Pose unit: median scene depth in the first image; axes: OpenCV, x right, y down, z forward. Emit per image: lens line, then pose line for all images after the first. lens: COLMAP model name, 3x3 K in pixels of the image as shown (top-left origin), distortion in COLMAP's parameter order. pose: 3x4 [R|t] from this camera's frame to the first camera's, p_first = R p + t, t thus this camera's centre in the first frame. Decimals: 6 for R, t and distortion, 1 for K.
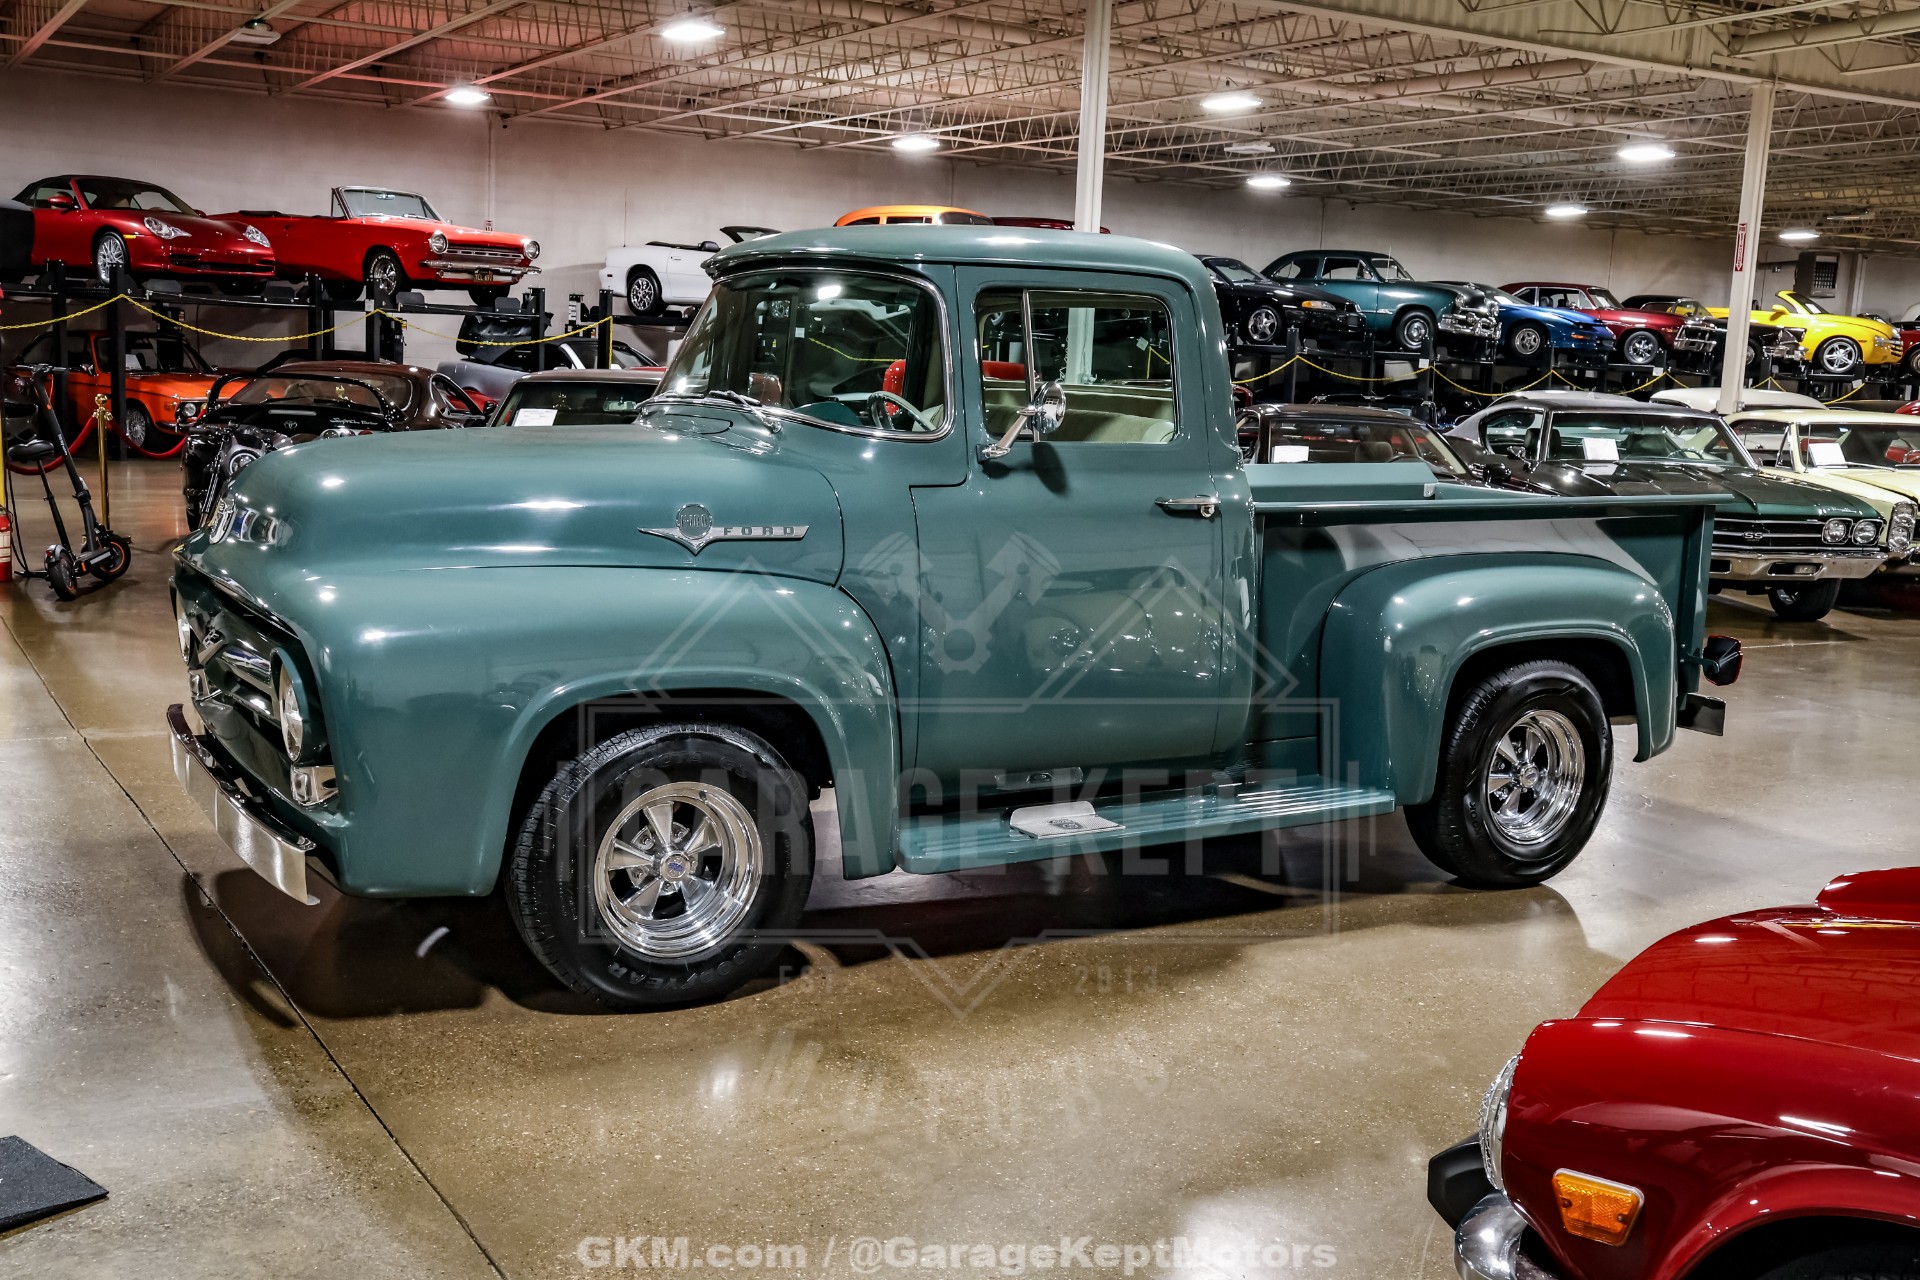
lens RADIAL K [[1965.7, 0, 960.0], [0, 1965.7, 640.0], [0, 0, 1]] dist [-0.084595, 0.275126]
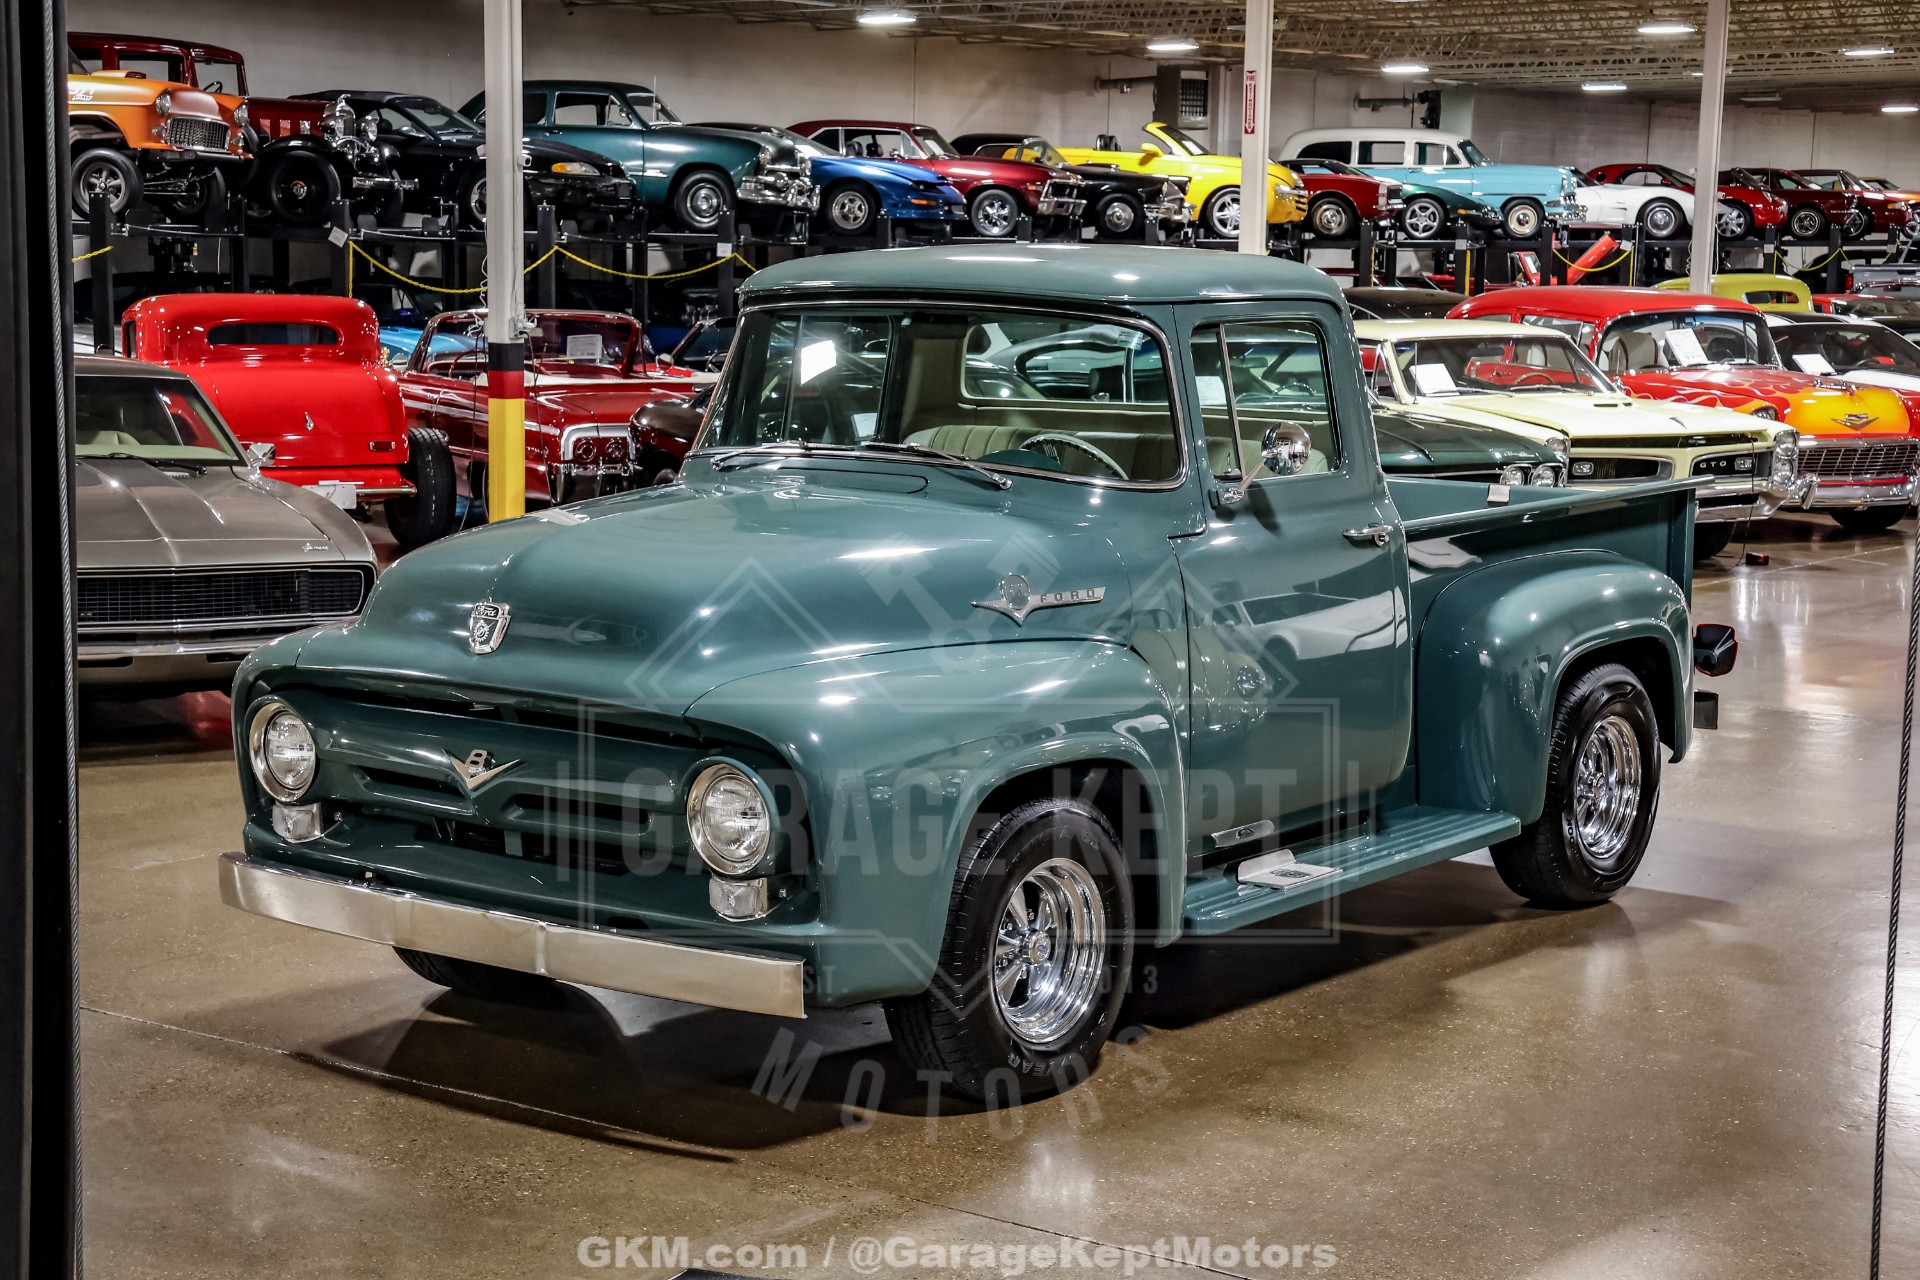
lens RADIAL K [[3185.3, 0, 960.0], [0, 3185.3, 640.0], [0, 0, 1]] dist [0.198550, 0.218537]
pose [[0.925816, -0.078649, 0.369700, -0.138704], [0.081410, 0.996647, 0.008153, -0.009673], [-0.369102, 0.022549, 0.929115, -0.083566]]
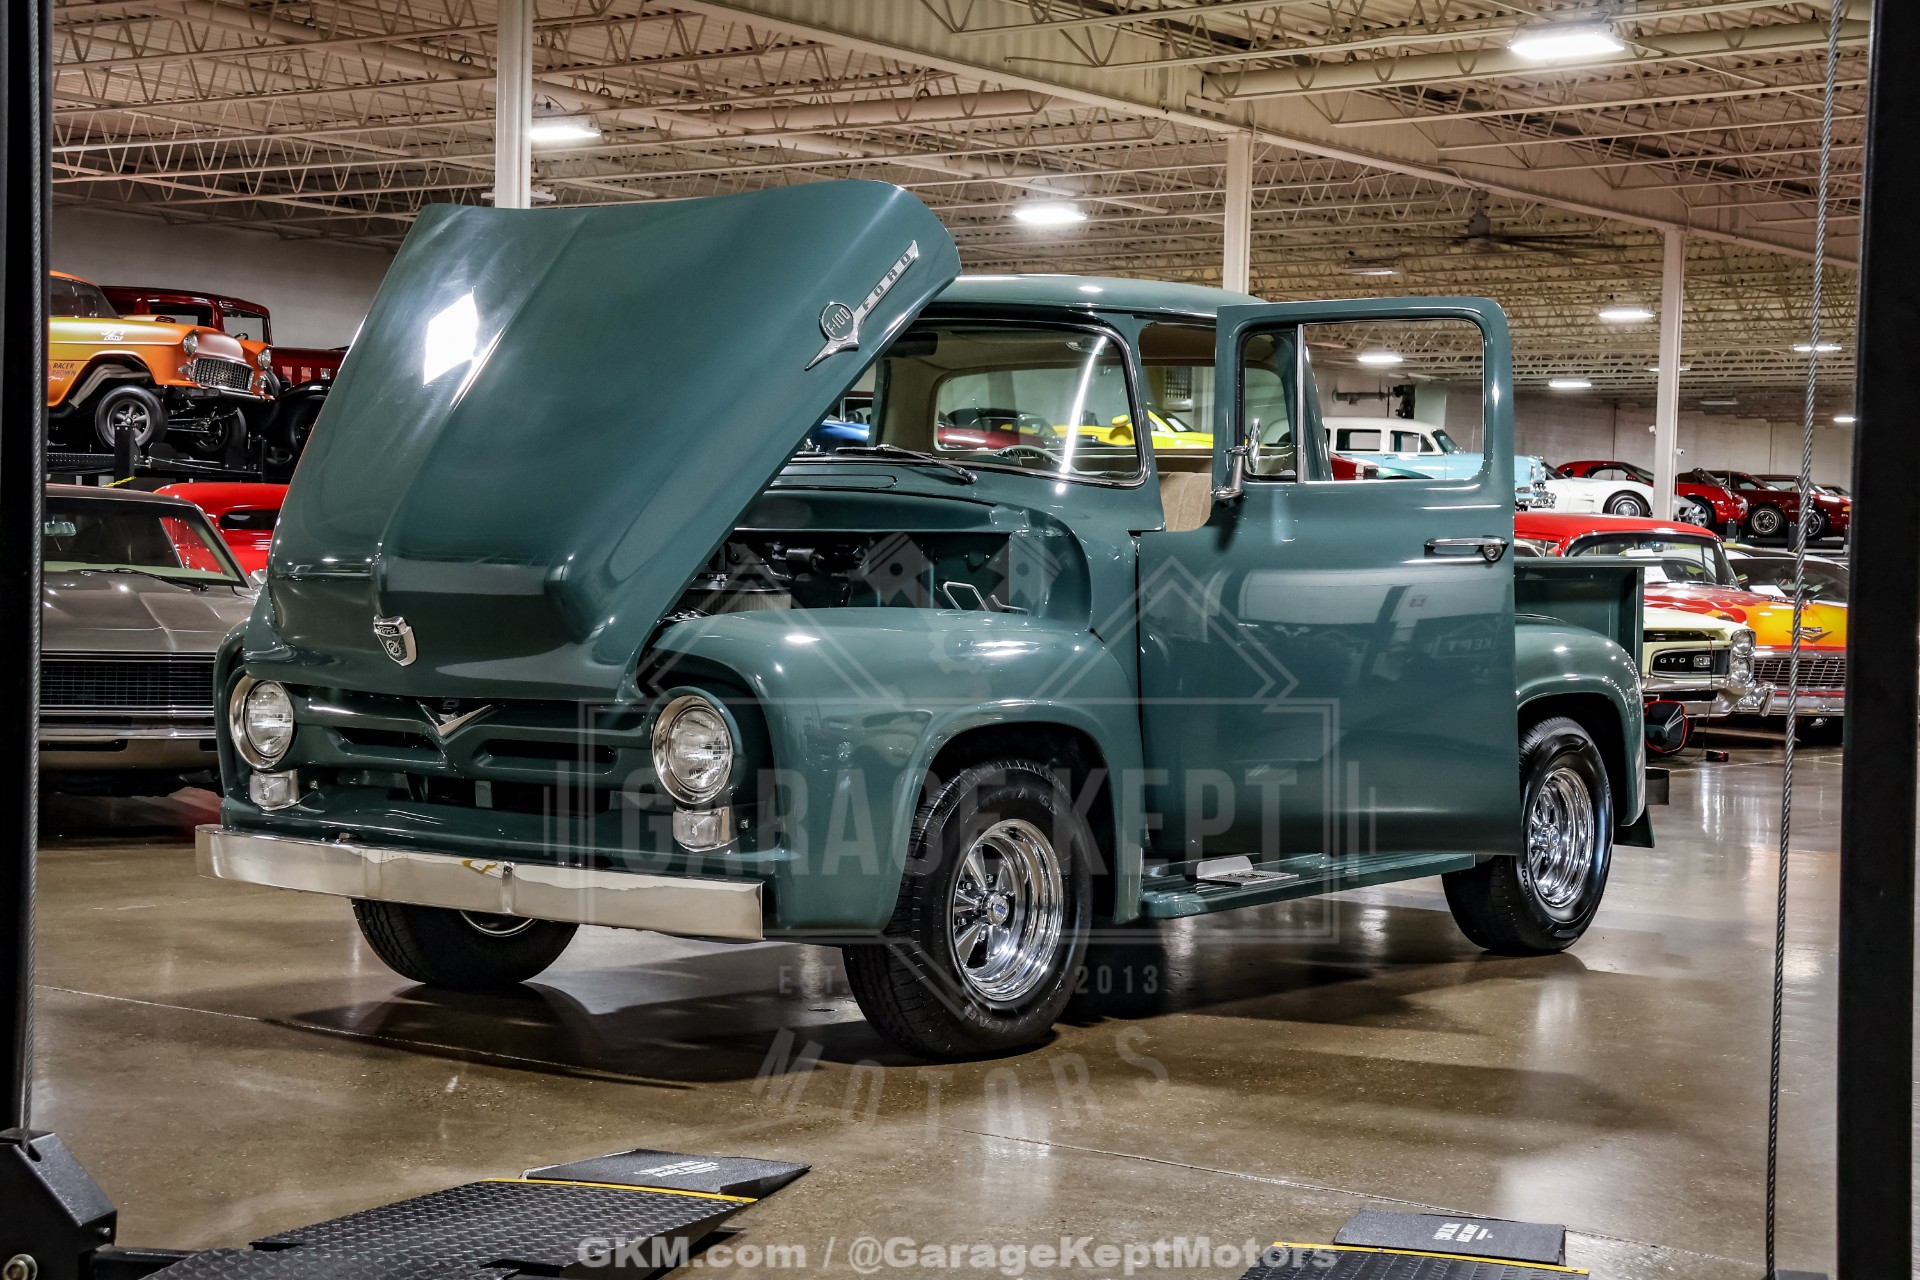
lens RADIAL K [[3099.5, 0, 968.6], [0, 3099.5, 640.6], [0, 0, 1]] dist [0.184695, 0.067060]
pose [[0.924879, -0.031153, 0.378982, -0.137704], [0.070689, 0.993352, -0.090857, 0.022538], [-0.373632, 0.110822, 0.920933, -0.082640]]
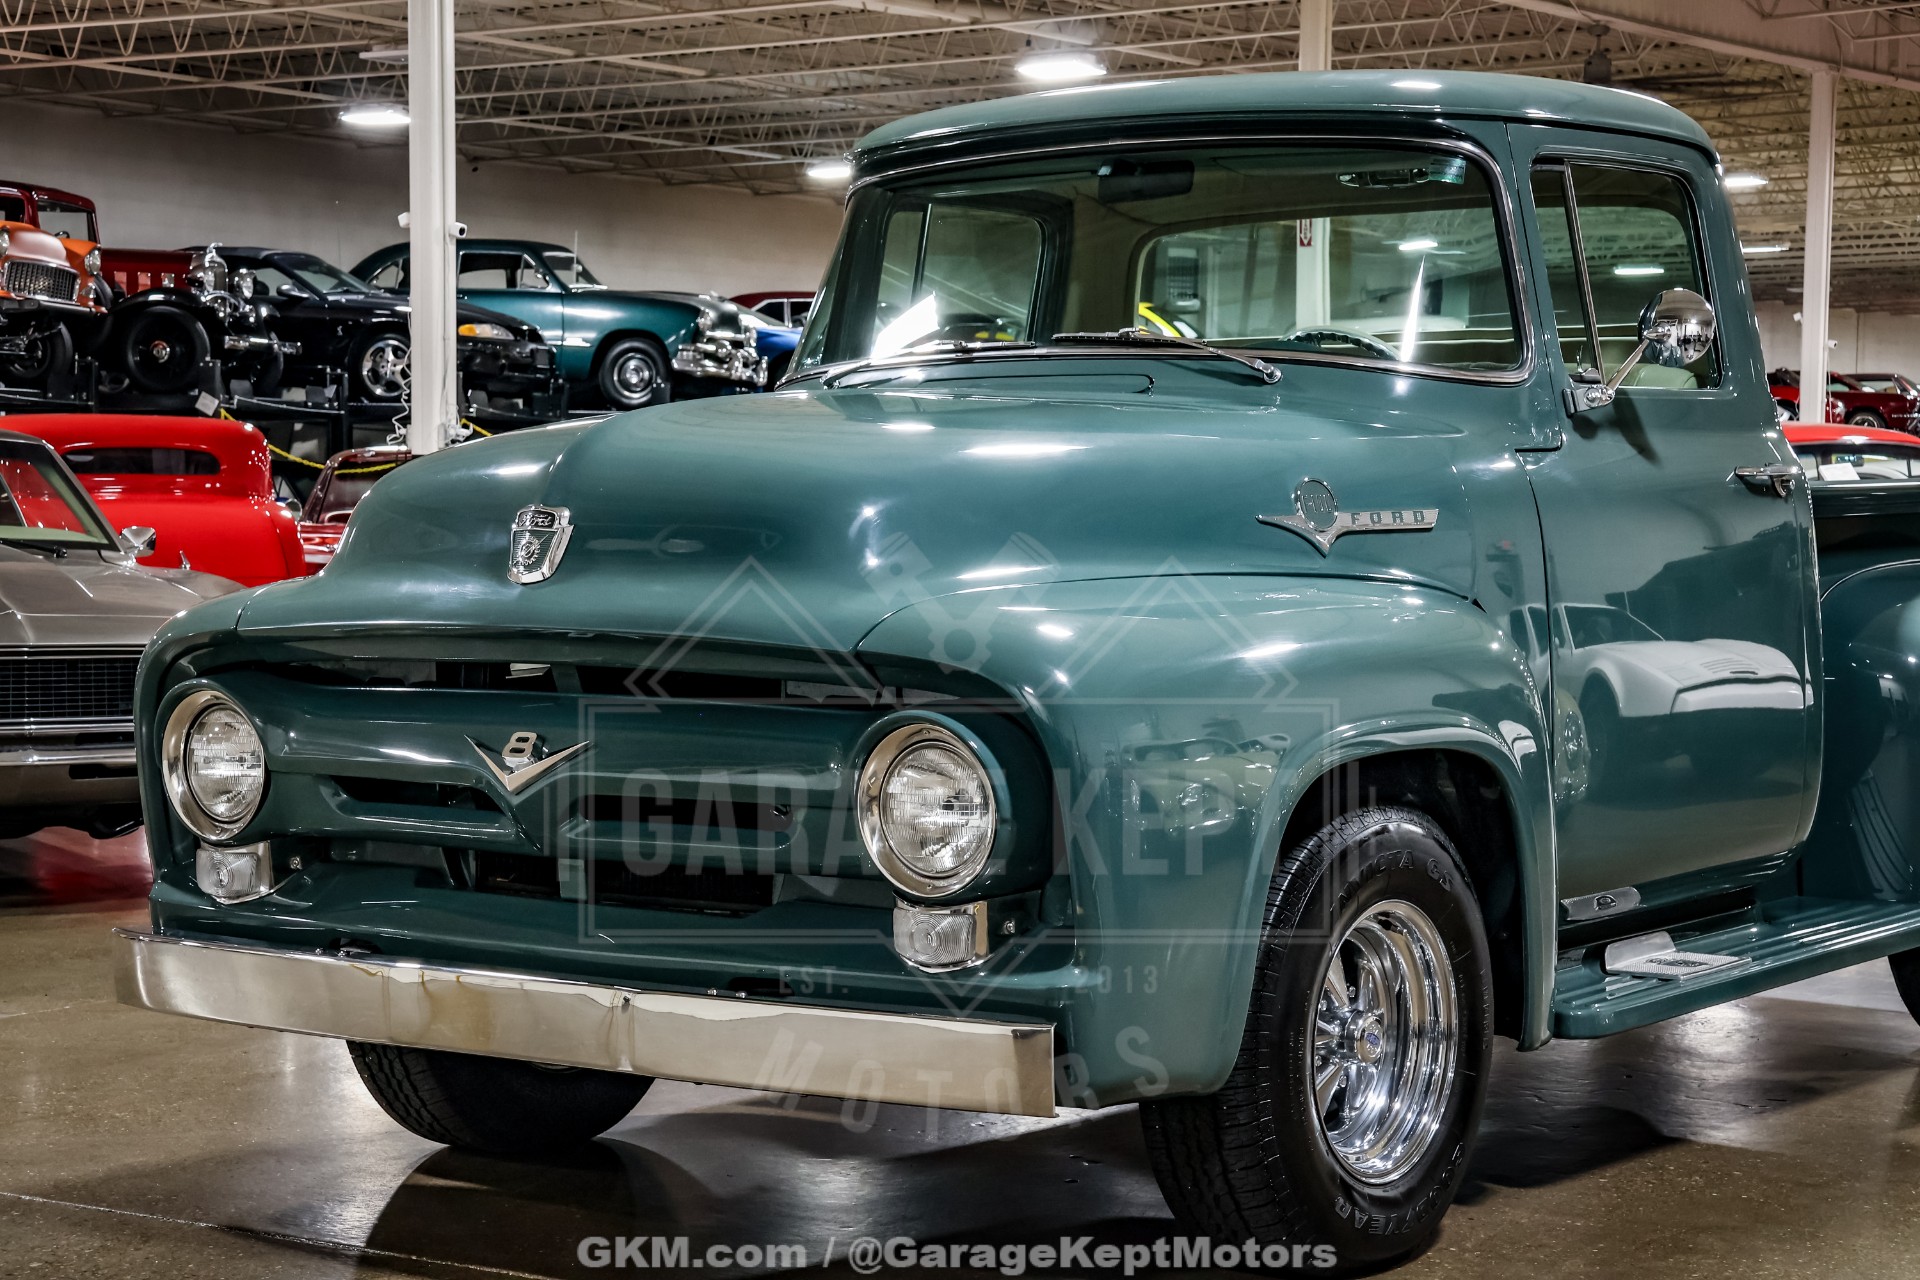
lens RADIAL K [[3542.2, 0, 952.7], [0, 3542.2, 639.4], [0, 0, 1]] dist [0.245651, 0.365380]
pose [[0.917094, -0.055676, 0.394765, -0.132463], [0.092239, 0.992965, -0.074241, 0.011078], [-0.387854, 0.104498, 0.915778, -0.003816]]
